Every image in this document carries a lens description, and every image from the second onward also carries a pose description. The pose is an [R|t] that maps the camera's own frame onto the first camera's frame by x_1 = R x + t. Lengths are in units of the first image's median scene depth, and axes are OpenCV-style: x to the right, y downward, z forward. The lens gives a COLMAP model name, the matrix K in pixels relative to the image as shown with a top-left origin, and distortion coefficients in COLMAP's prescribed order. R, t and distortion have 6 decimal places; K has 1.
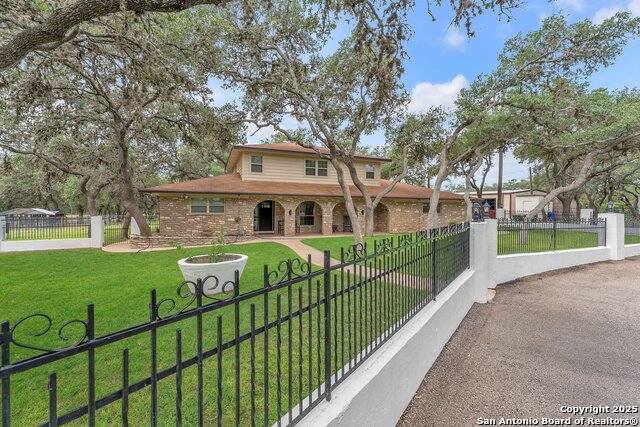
lens RADIAL K [[264.9, 0, 317.2], [0, 264.9, 212.4], [0, 0, 1]] dist [0.001869, 0.000668]
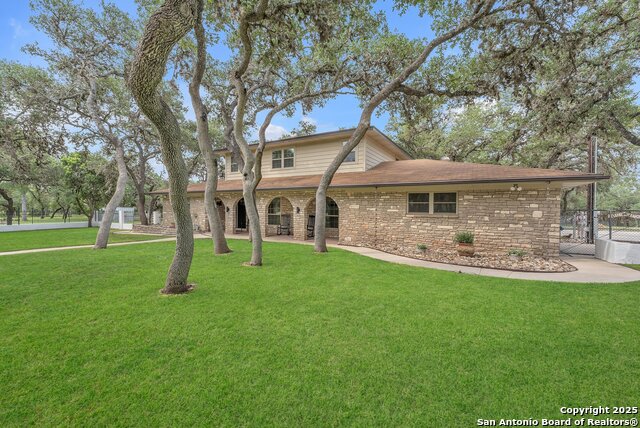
lens RADIAL K [[268.4, 0, 330.3], [0, 268.4, 209.2], [0, 0, 1]] dist [-0.001241, -0.000575]
pose [[0.606527, -0.001594, -0.795062, 0.864143], [-0.016331, 0.999762, -0.014463, 0.006071], [0.794895, 0.021756, 0.606356, 0.667944]]
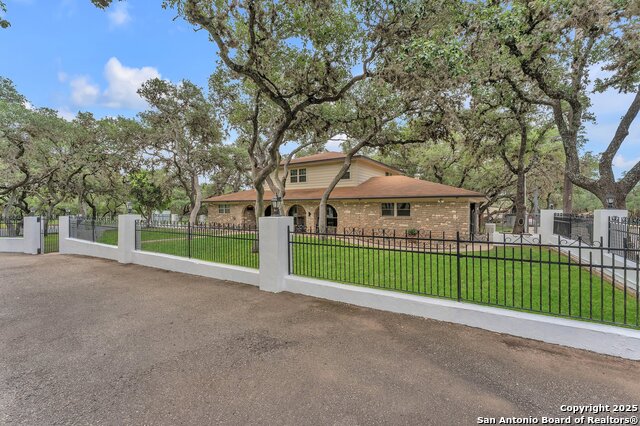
lens RADIAL K [[268.4, 0, 330.3], [0, 268.4, 208.2], [0, 0, 1]] dist [-0.001241, -0.000575]
pose [[0.565529, -0.011572, -0.824647, 1.154468], [-0.011147, 0.999703, -0.021673, -0.002207], [0.824653, 0.021449, 0.565232, 0.508400]]
